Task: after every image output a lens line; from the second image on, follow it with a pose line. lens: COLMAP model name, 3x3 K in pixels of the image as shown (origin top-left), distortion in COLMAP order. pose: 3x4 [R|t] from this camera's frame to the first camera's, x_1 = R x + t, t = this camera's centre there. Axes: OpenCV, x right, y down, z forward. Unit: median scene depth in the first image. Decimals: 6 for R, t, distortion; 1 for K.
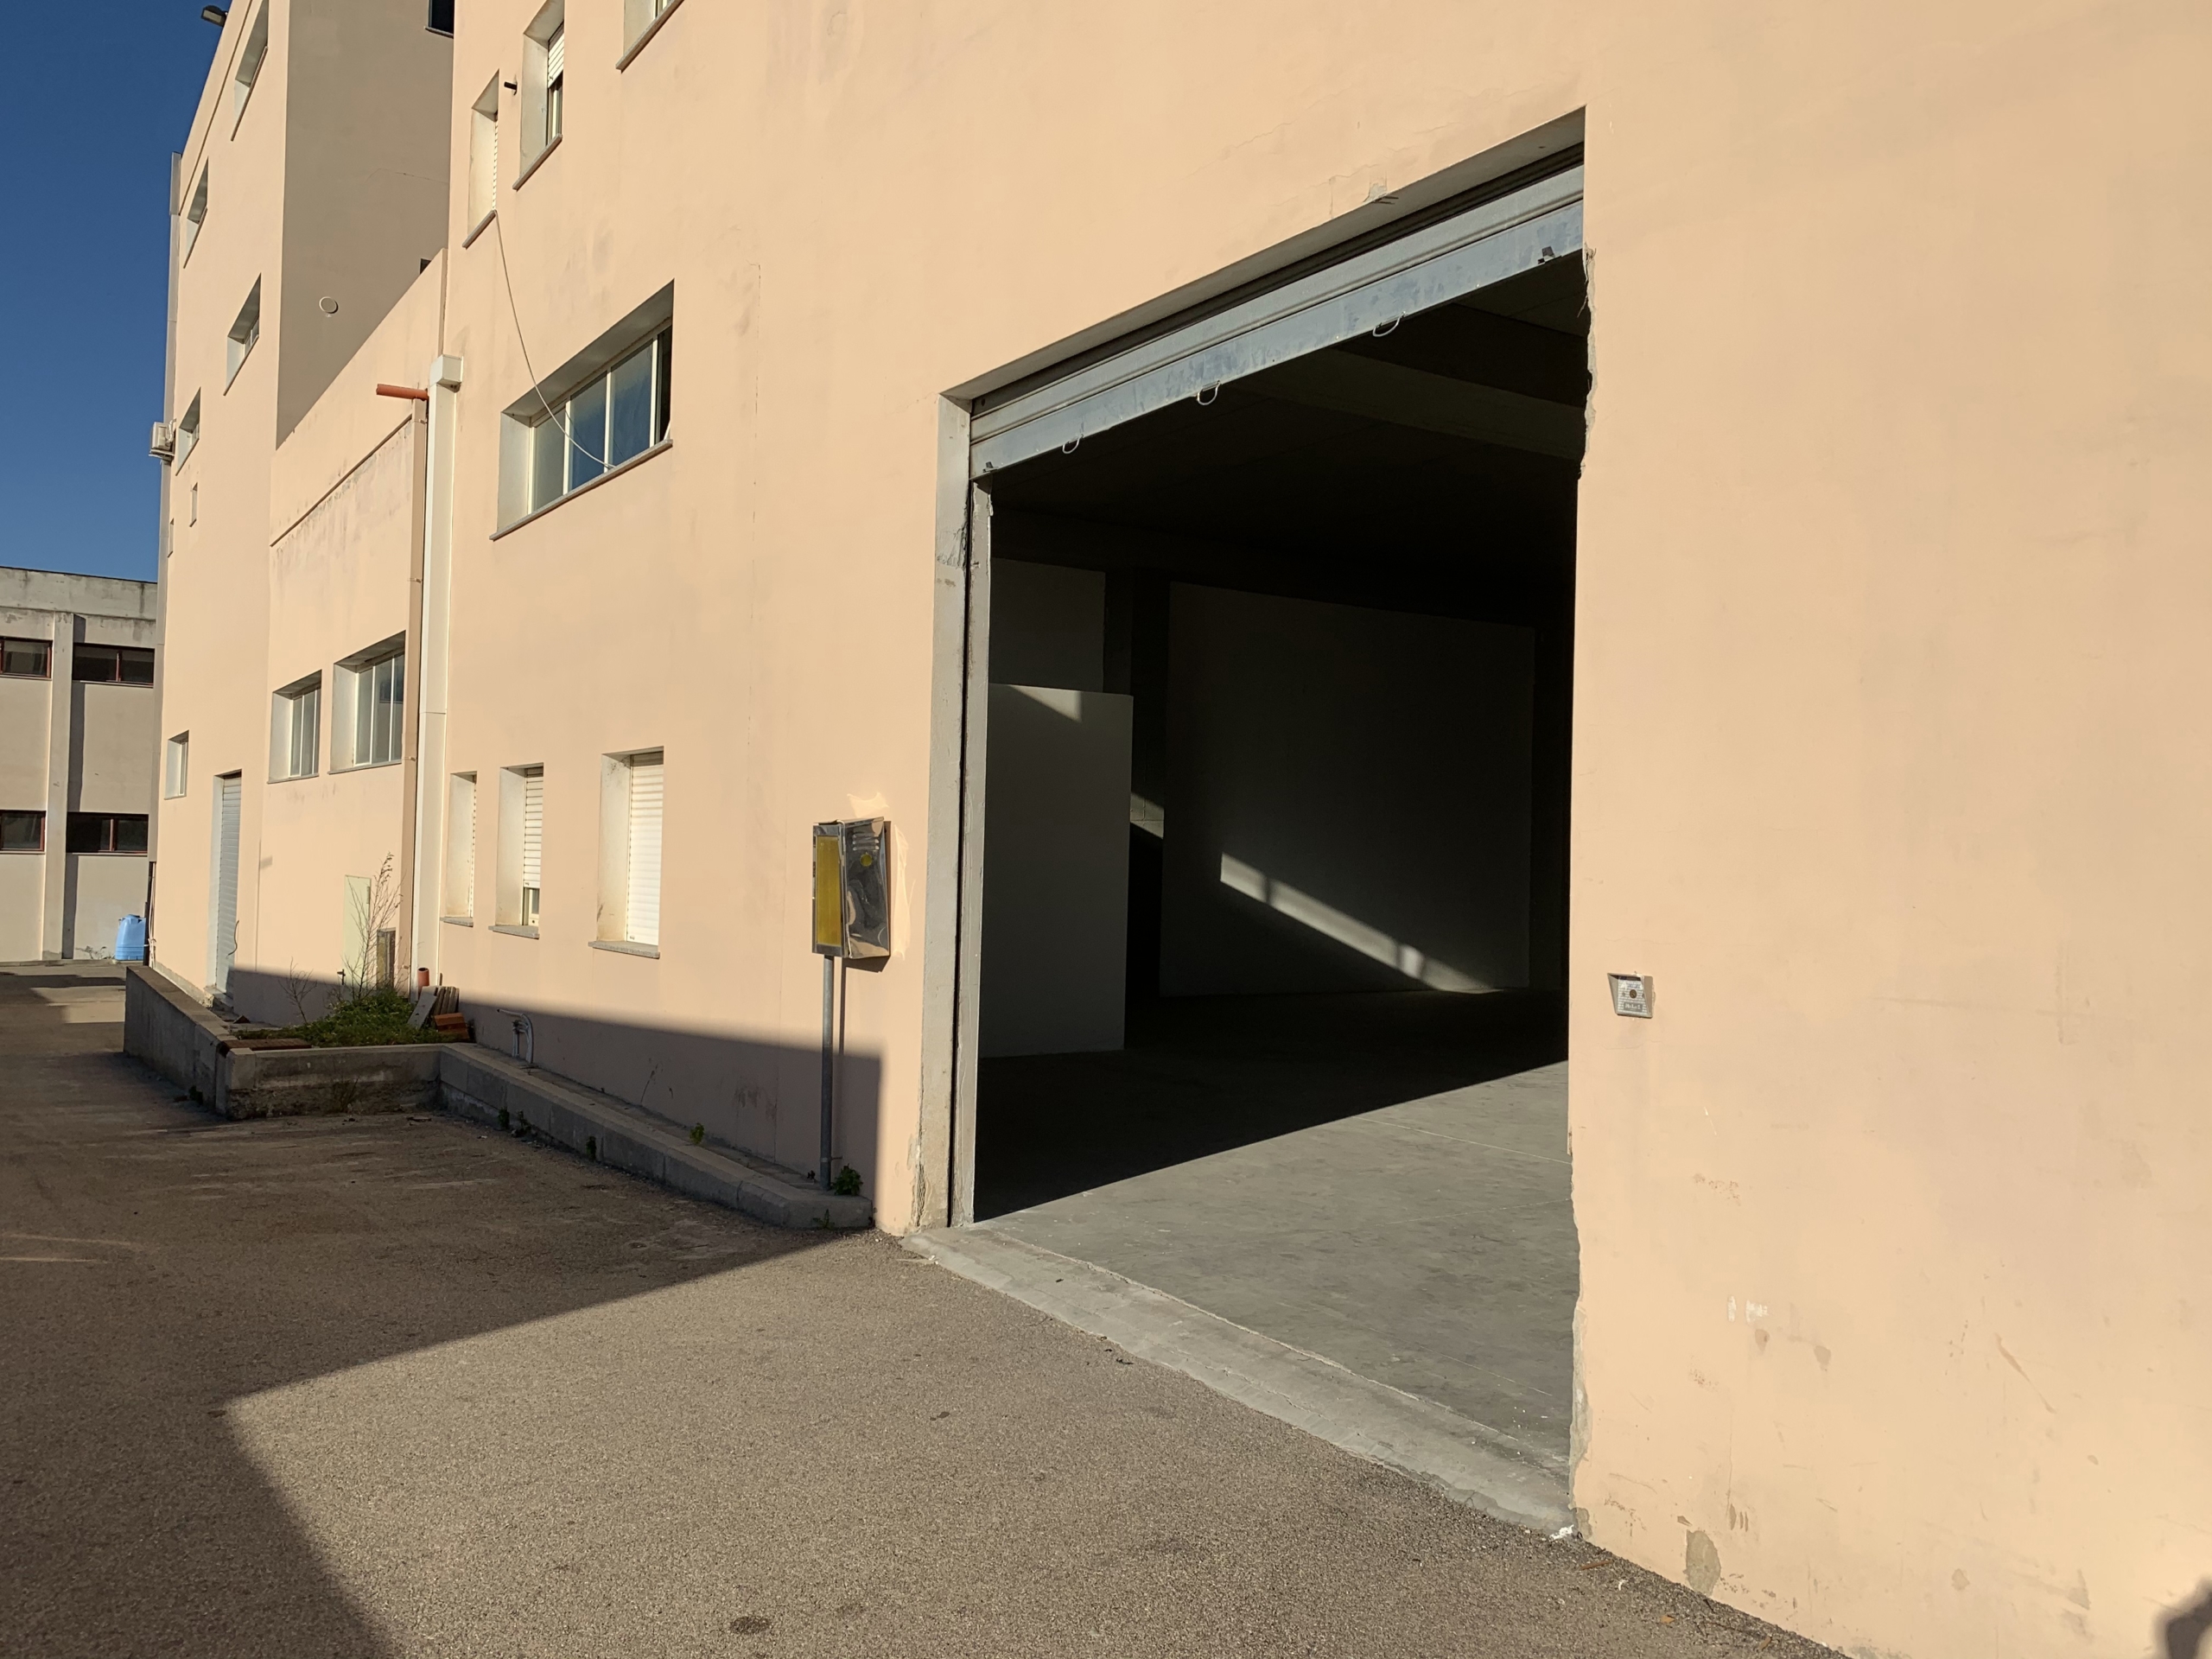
lens RADIAL K [[1701.4, 0, 1112.5], [0, 1701.4, 823.7], [0, 0, 1]] dist [0.028638, -0.025274]
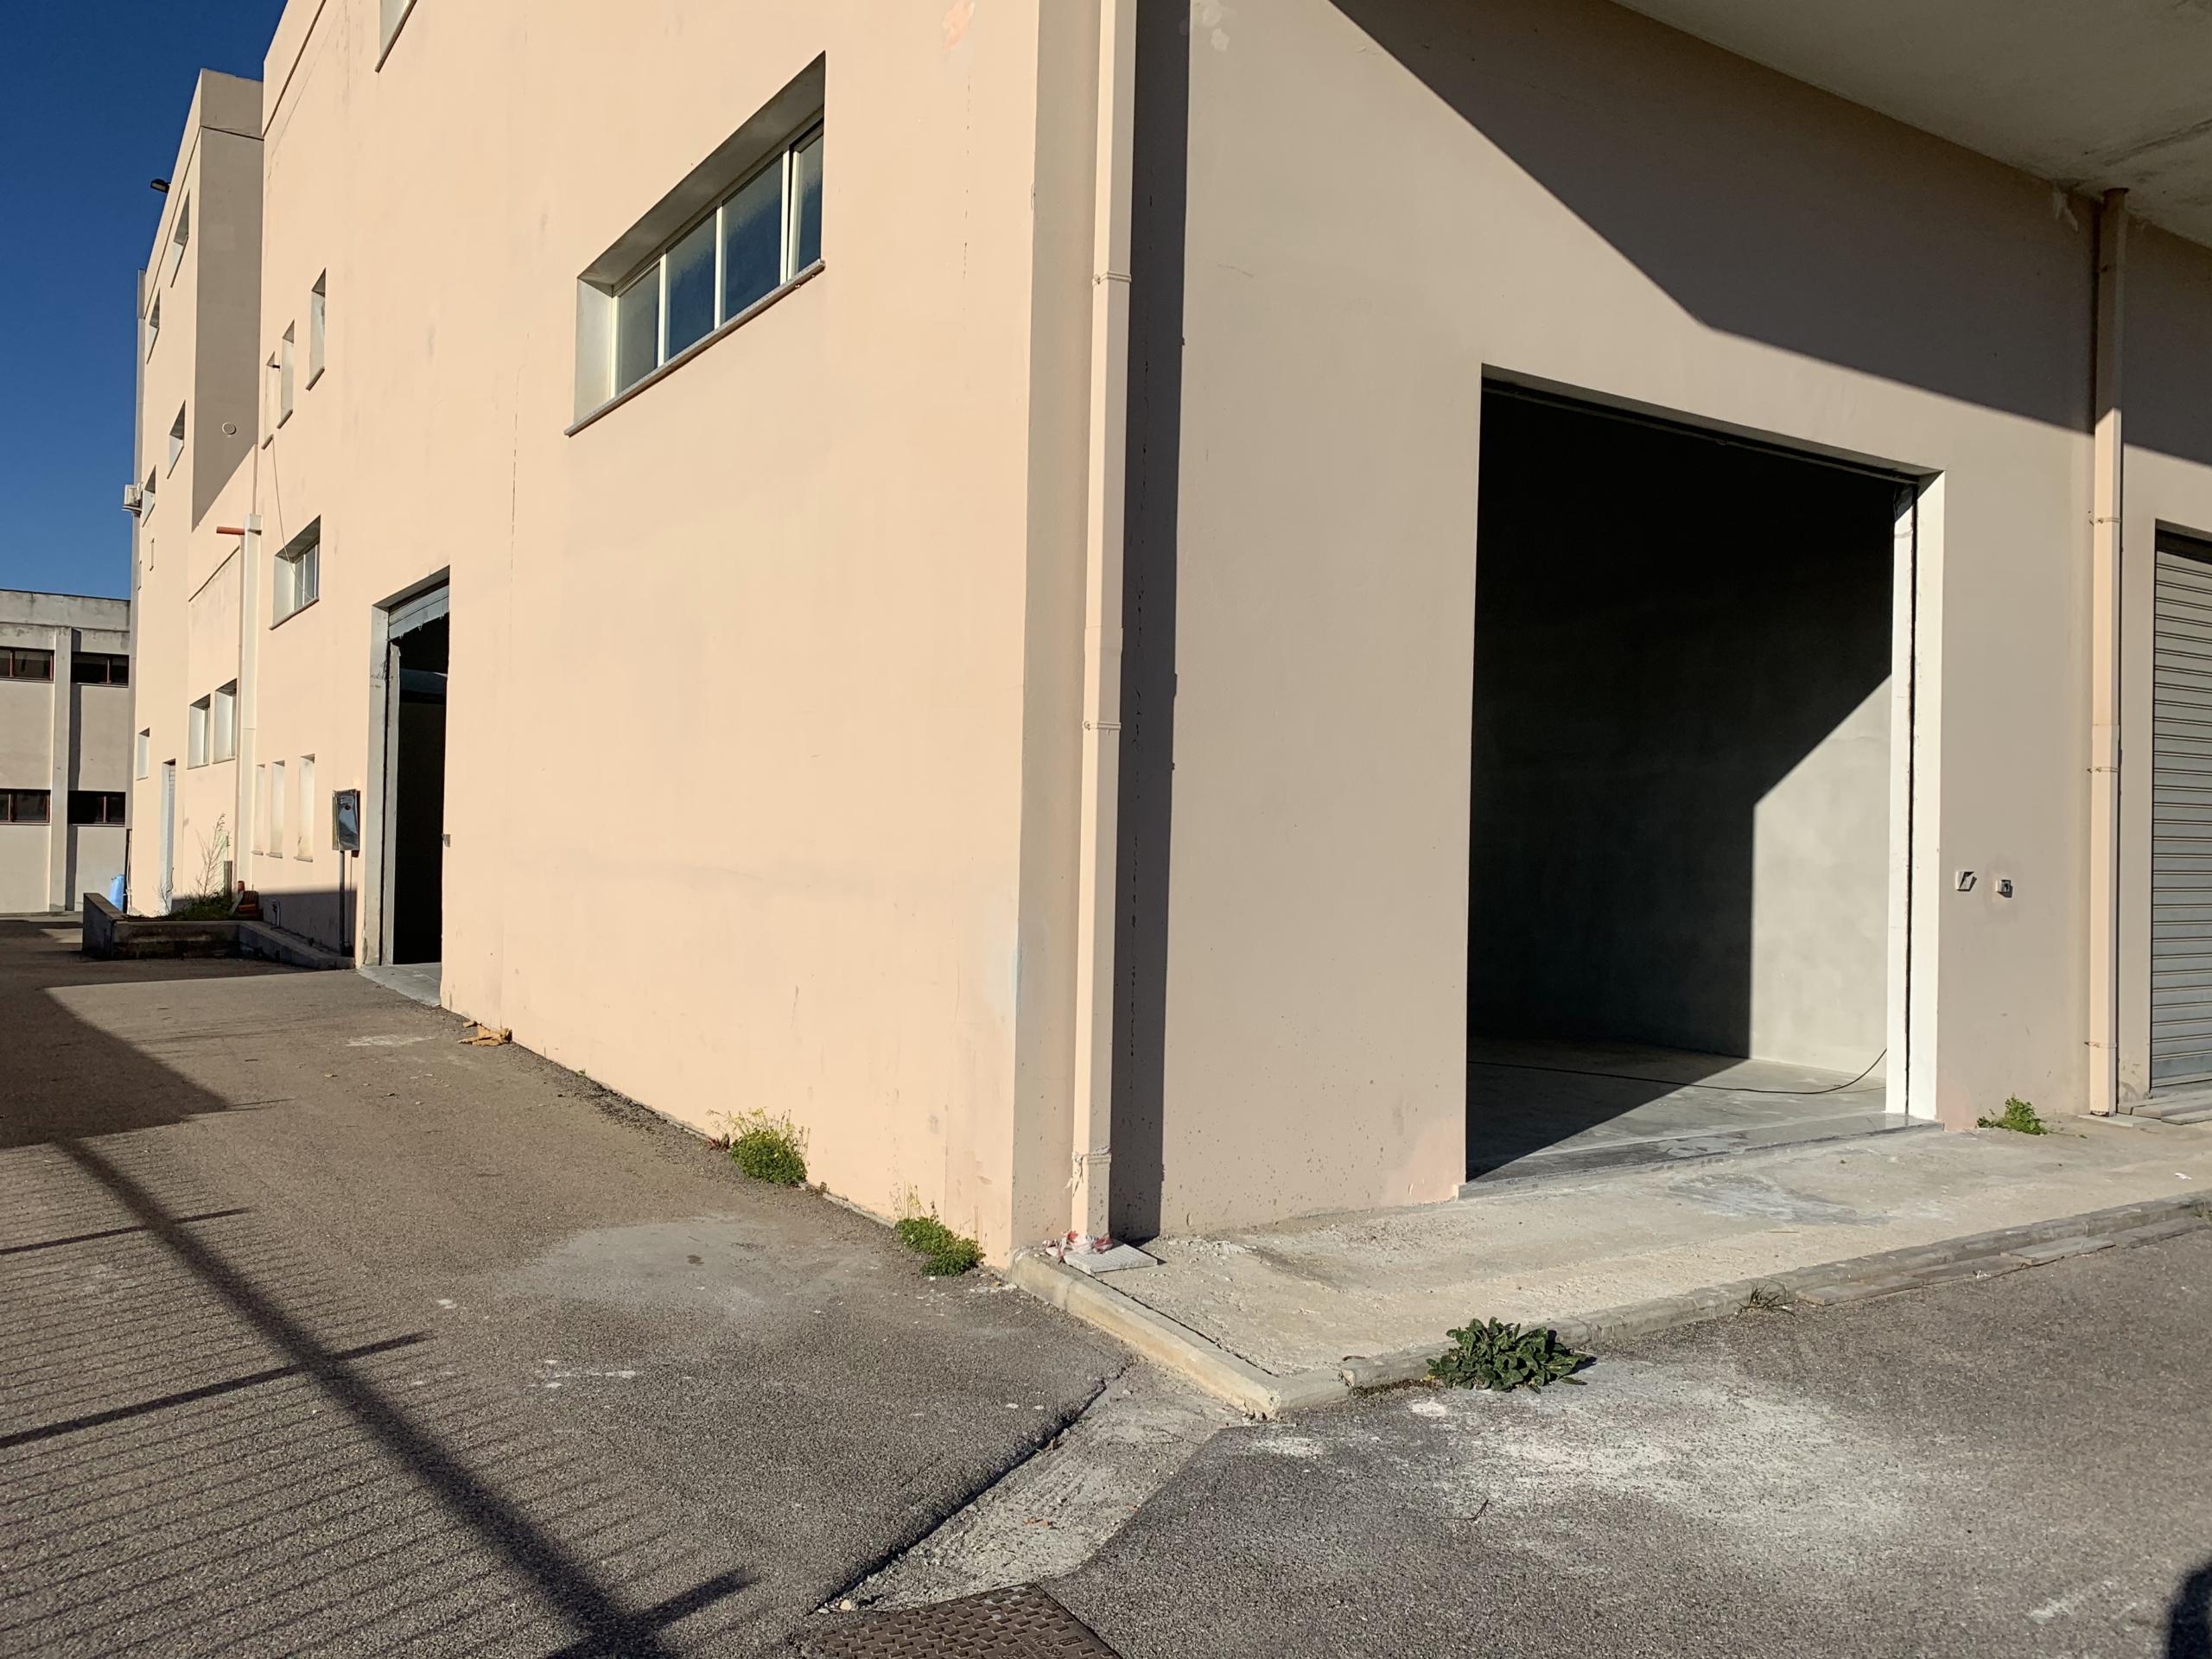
lens RADIAL K [[1701.4, 0, 1091.8], [0, 1701.4, 813.4], [0, 0, 1]] dist [0.028638, -0.025274]
pose [[0.999748, -0.006472, -0.021509, 0.320534], [0.006685, 0.999929, 0.009878, 0.004840], [0.021443, -0.010020, 0.999720, -0.452179]]
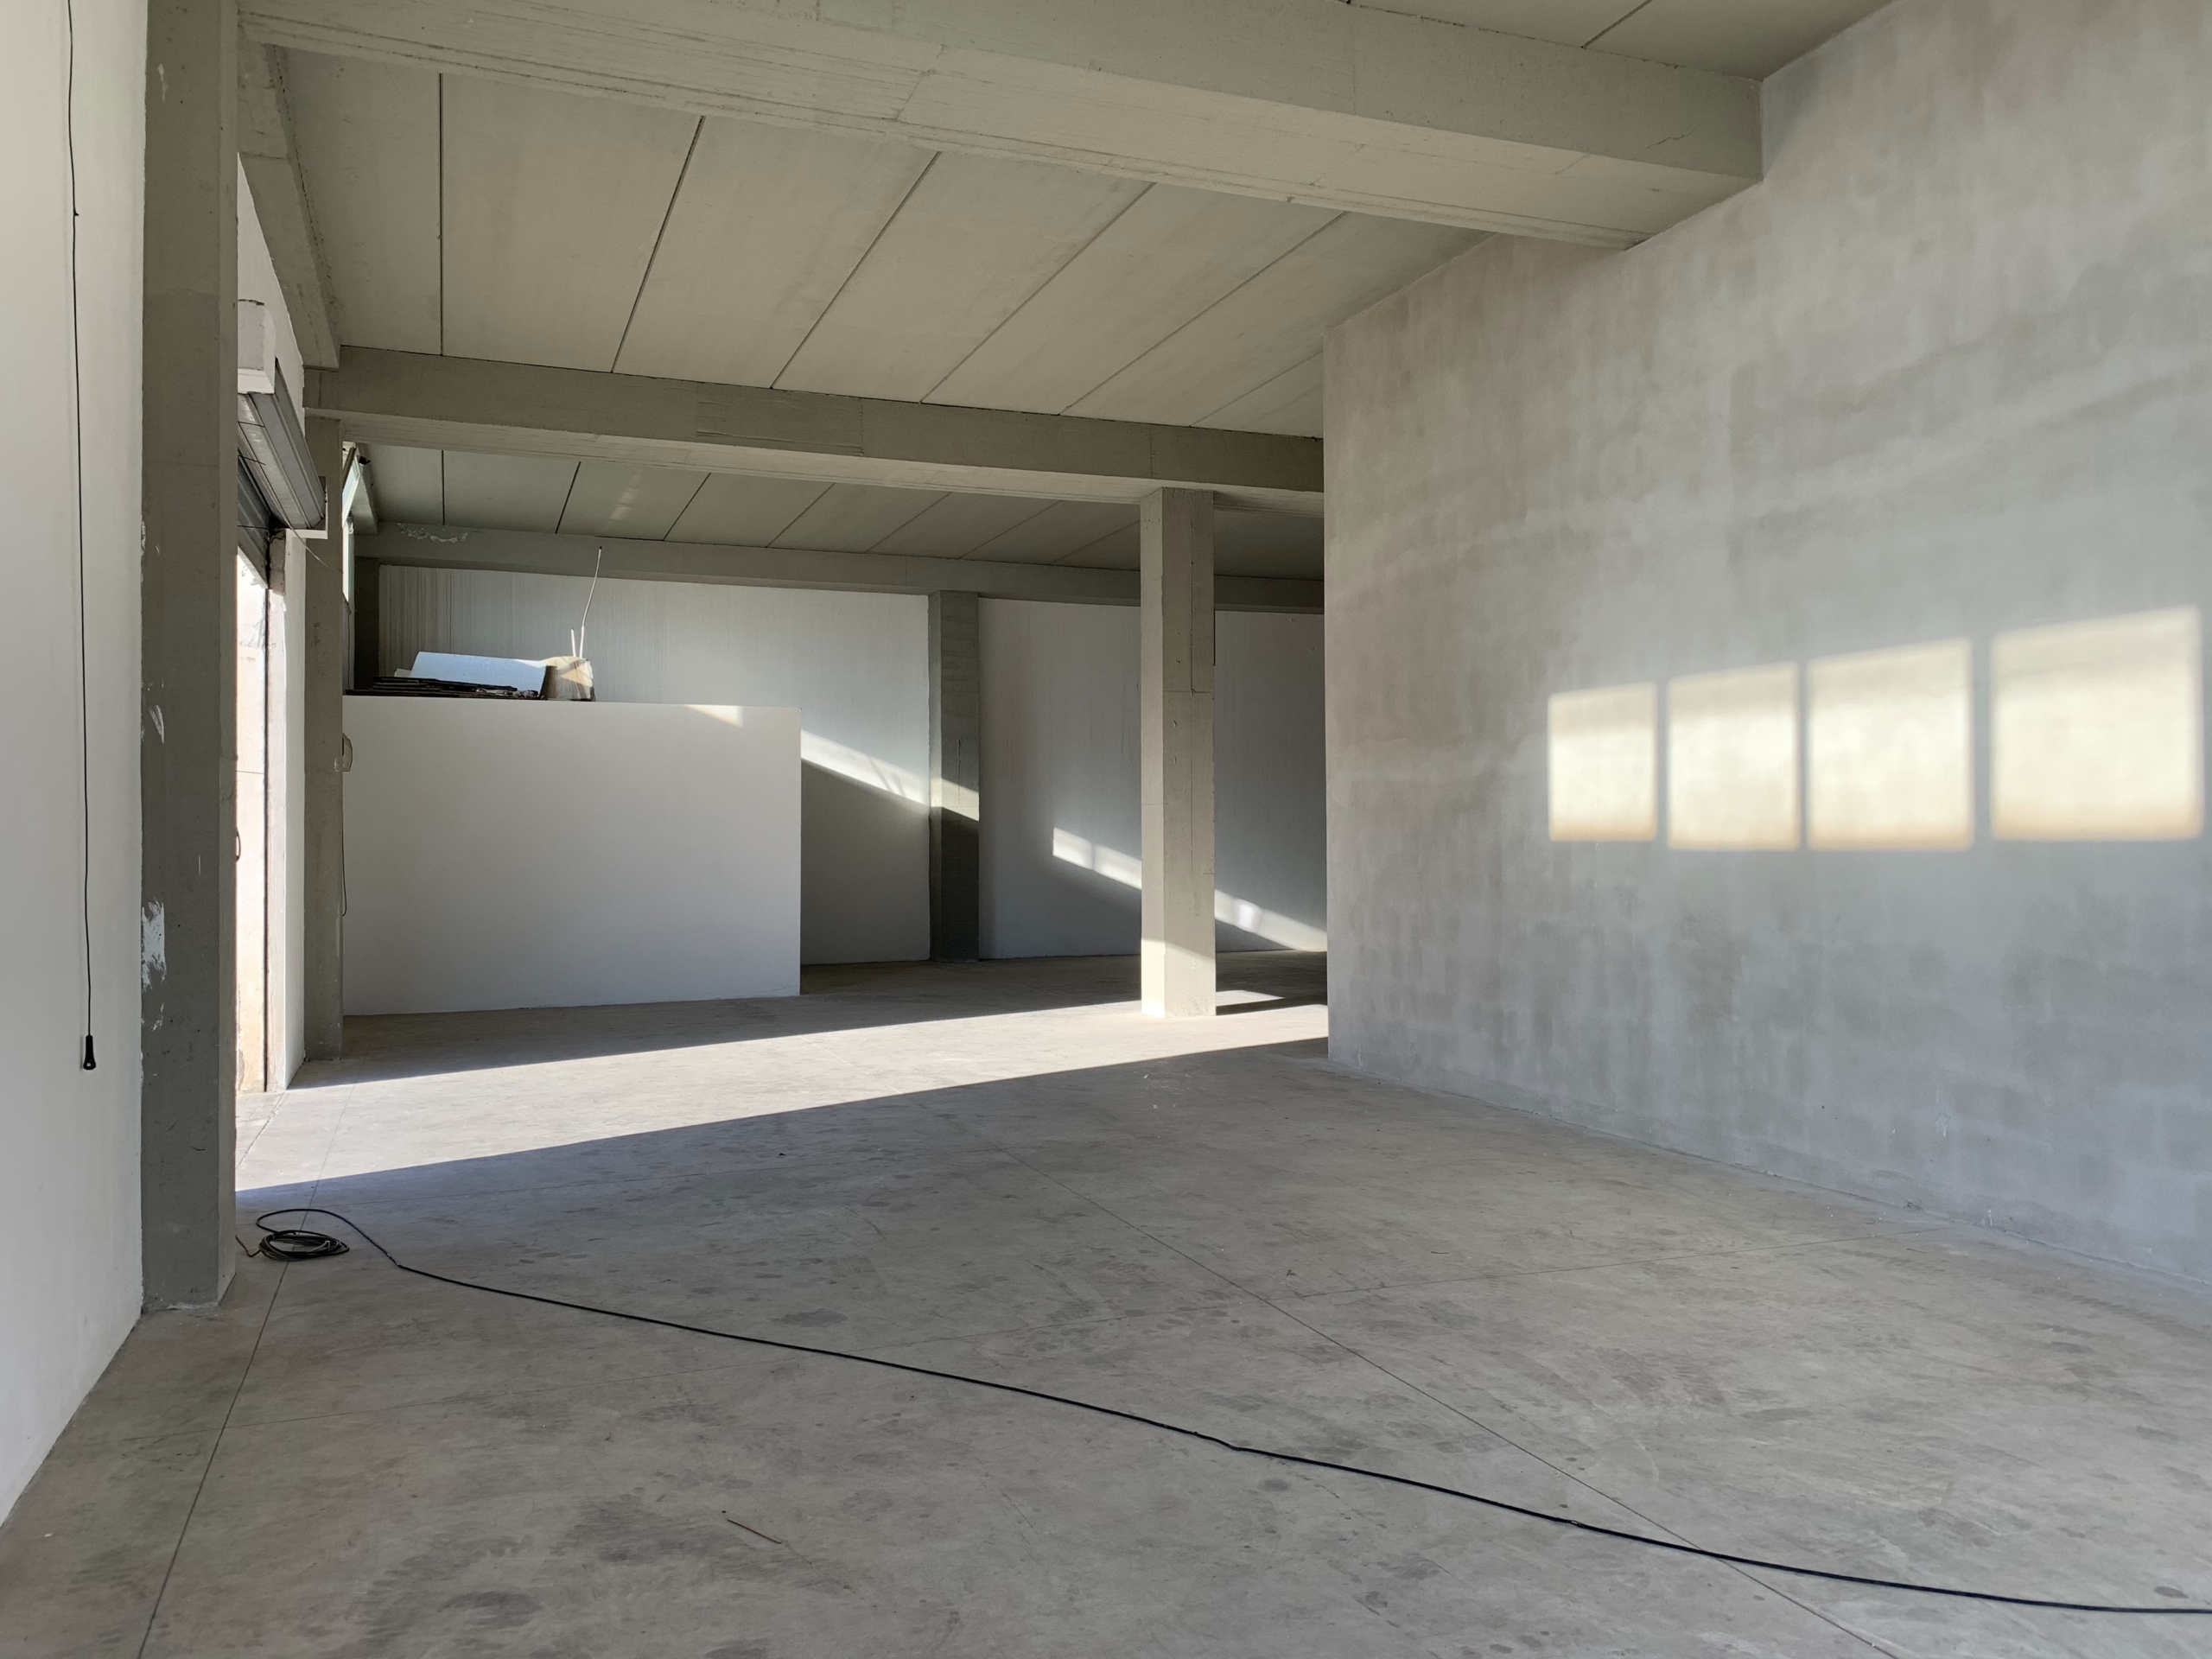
lens RADIAL K [[1703.7, 0, 1163.0], [0, 1703.7, 835.4], [0, 0, 1]] dist [0.000870, -0.011653]
pose [[0.980236, -0.031075, -0.195377, 0.335492], [0.034613, 0.999292, 0.014722, 0.006061], [0.194781, -0.021194, 0.980618, -0.104209]]
